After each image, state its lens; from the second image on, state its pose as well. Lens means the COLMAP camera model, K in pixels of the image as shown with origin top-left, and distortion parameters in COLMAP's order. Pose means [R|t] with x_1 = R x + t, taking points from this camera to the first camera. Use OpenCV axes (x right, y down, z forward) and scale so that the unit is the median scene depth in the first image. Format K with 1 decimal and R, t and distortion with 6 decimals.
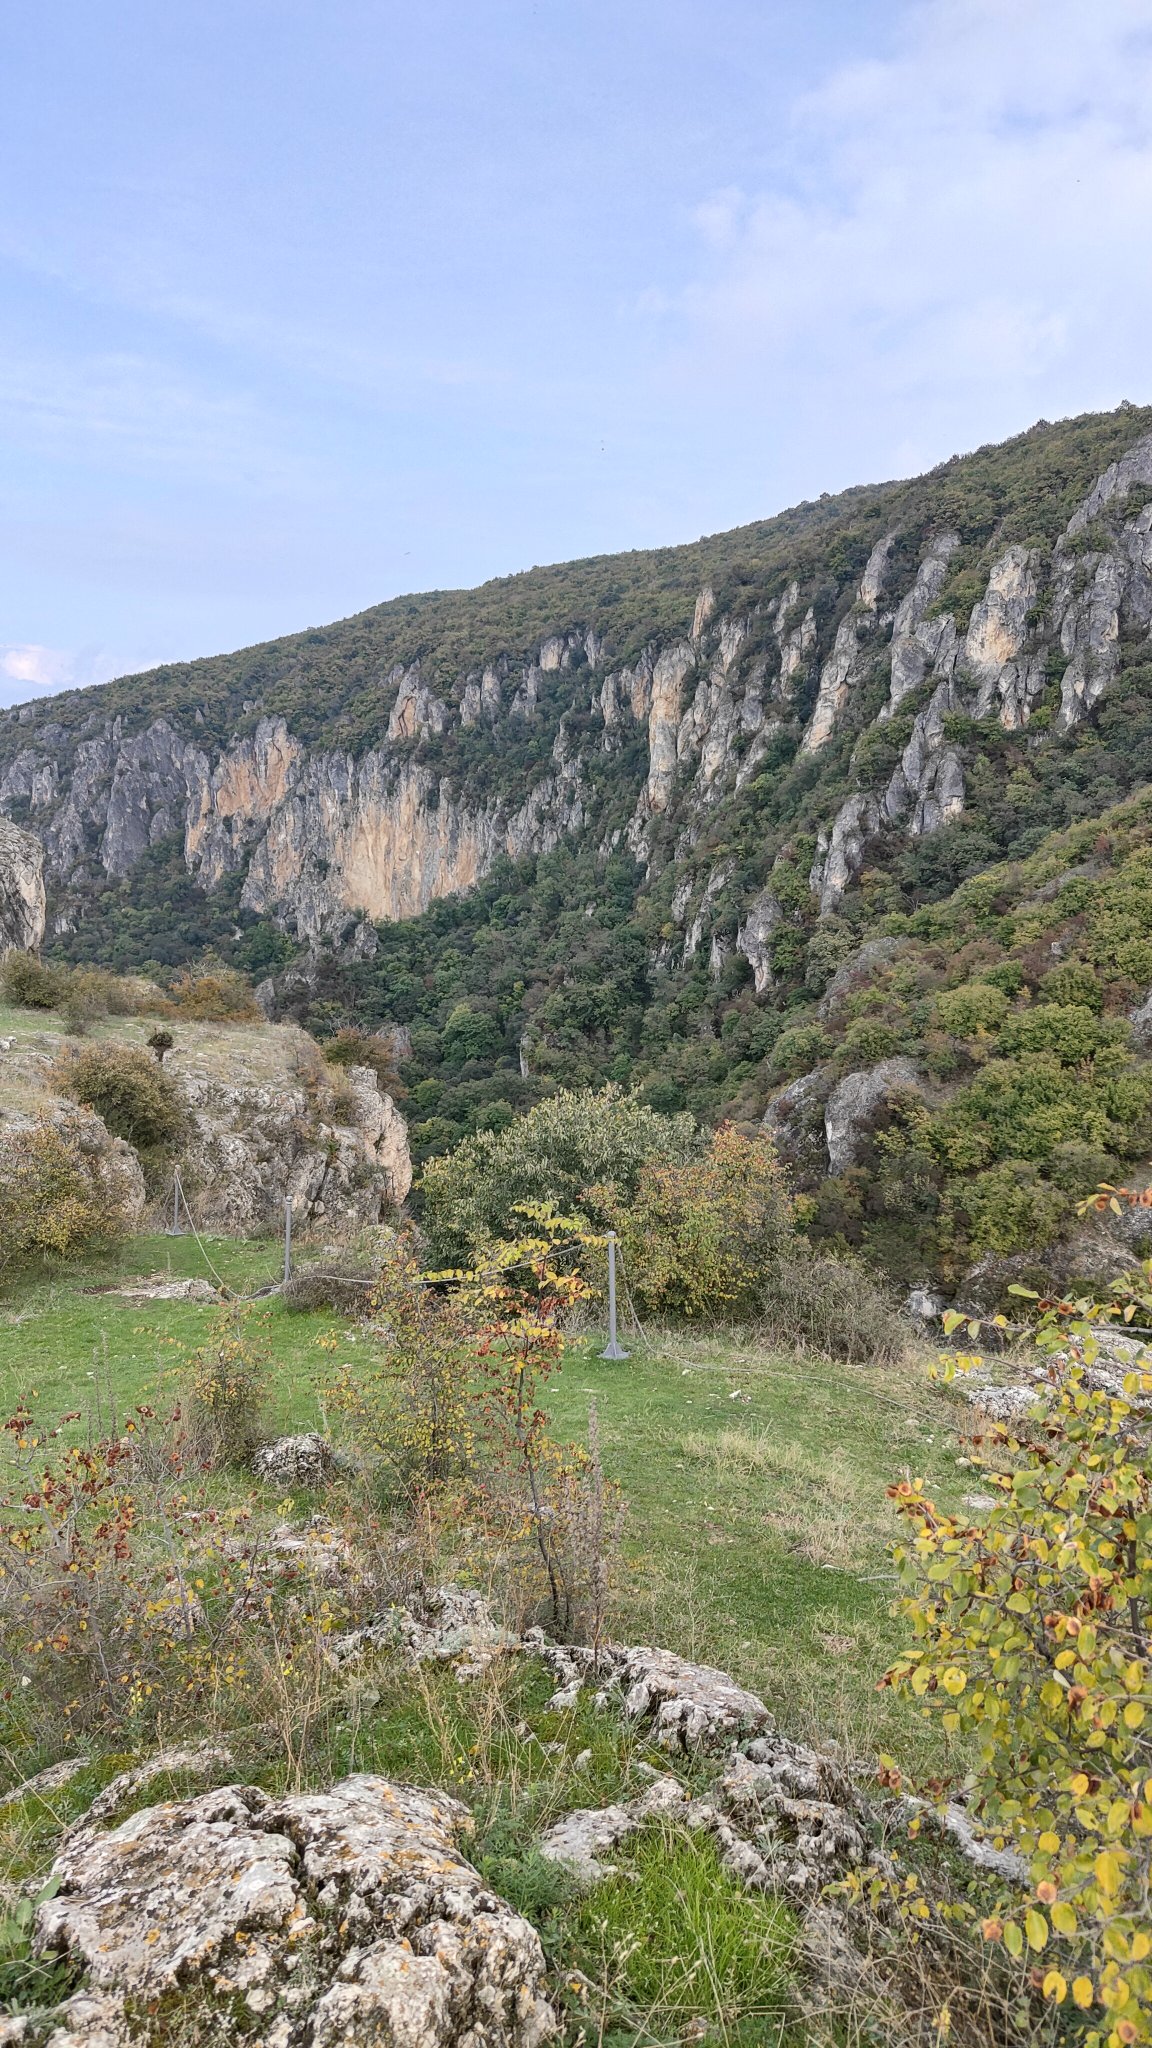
lens RADIAL K [[1383.2, 0, 576.0], [0, 1383.2, 1024.0], [0, 0, 1]] dist [0.082535, -0.229091]
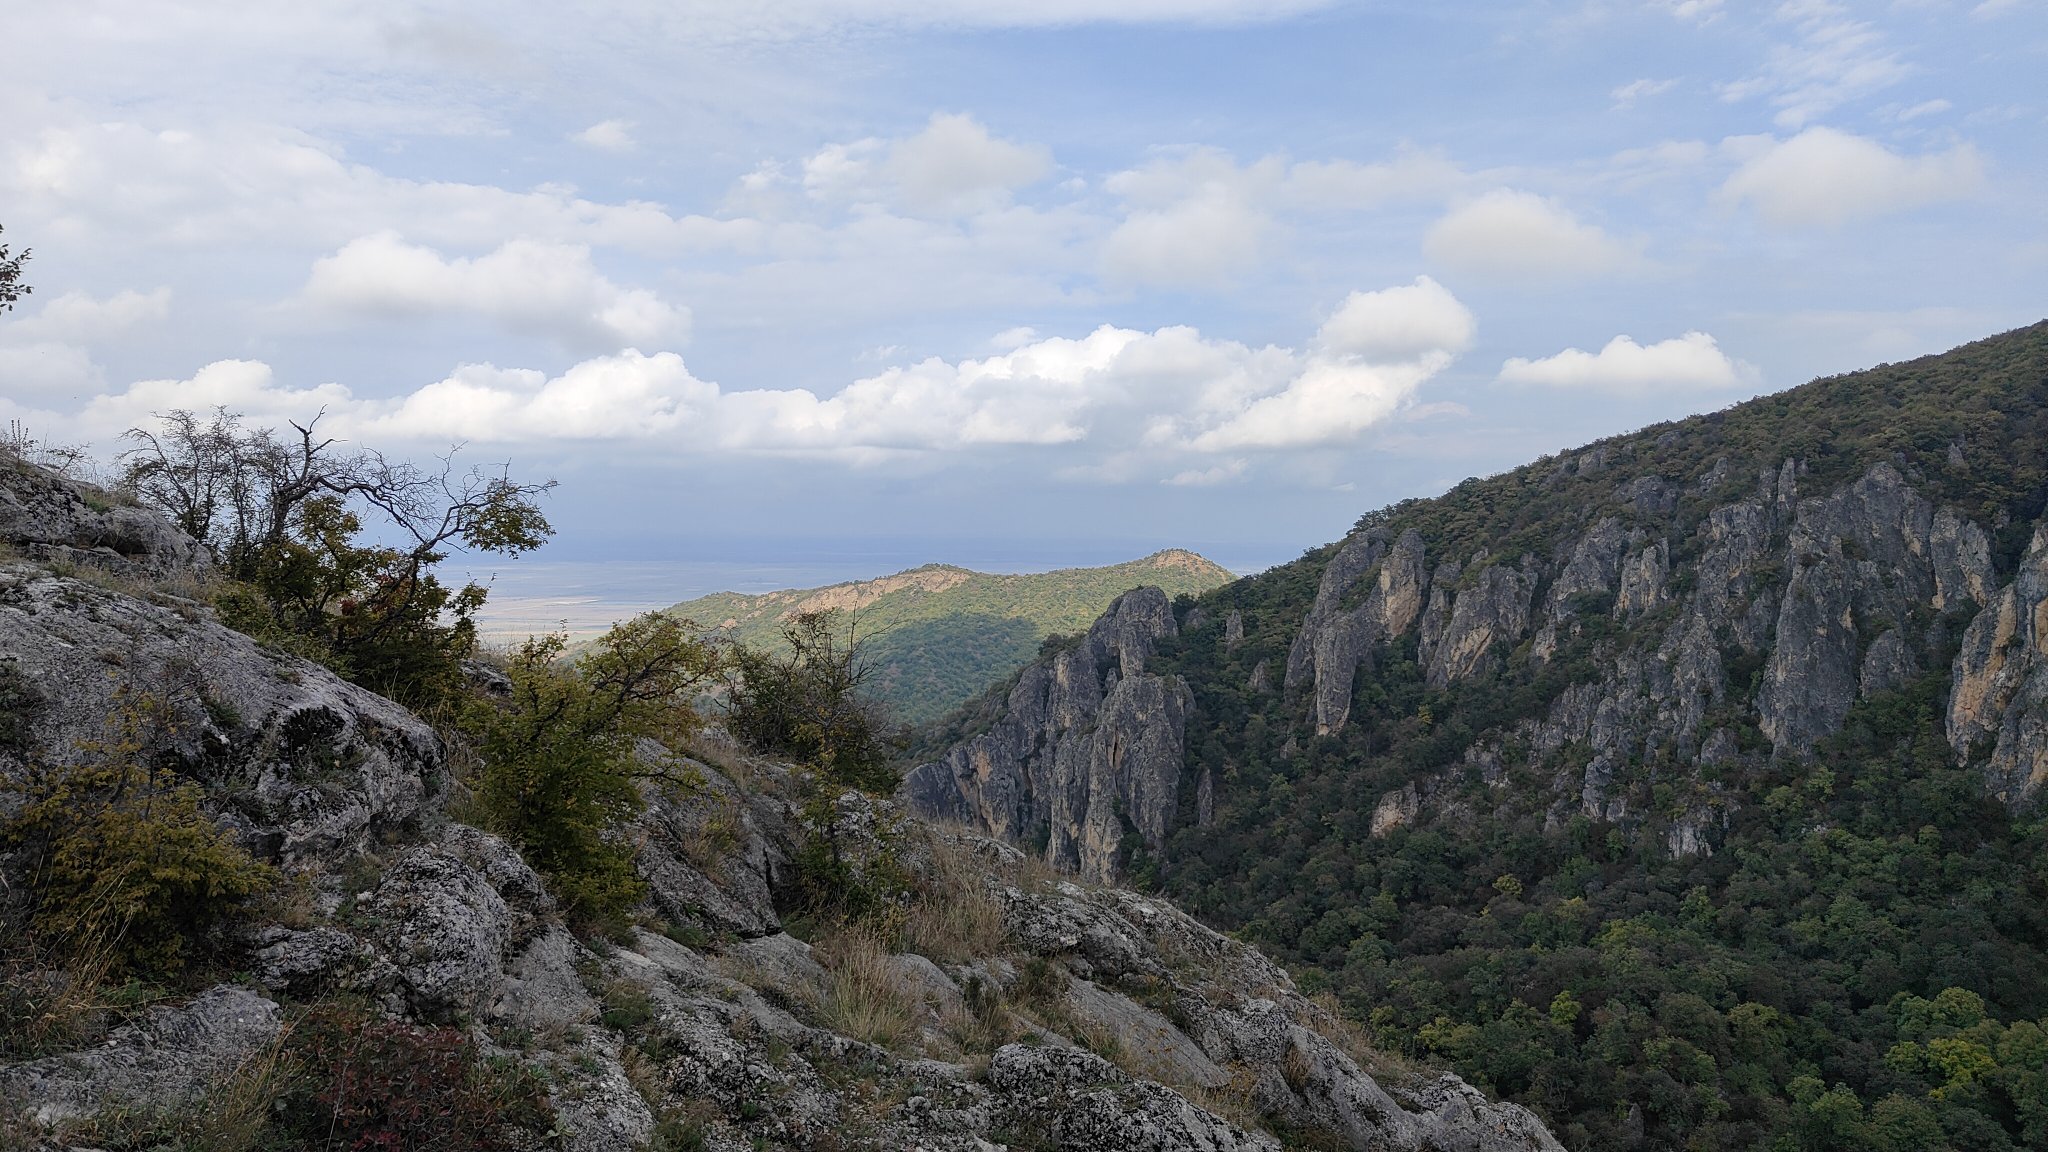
lens RADIAL K [[1434.0, 0, 1024.0], [0, 1434.0, 576.0], [0, 0, 1]] dist [0.006995, 0.002137]
pose [[0.799141, 0.024480, -0.600644, -0.241089], [-0.111416, 0.987891, -0.107974, -0.083022], [0.590728, 0.153207, 0.792192, 0.390452]]
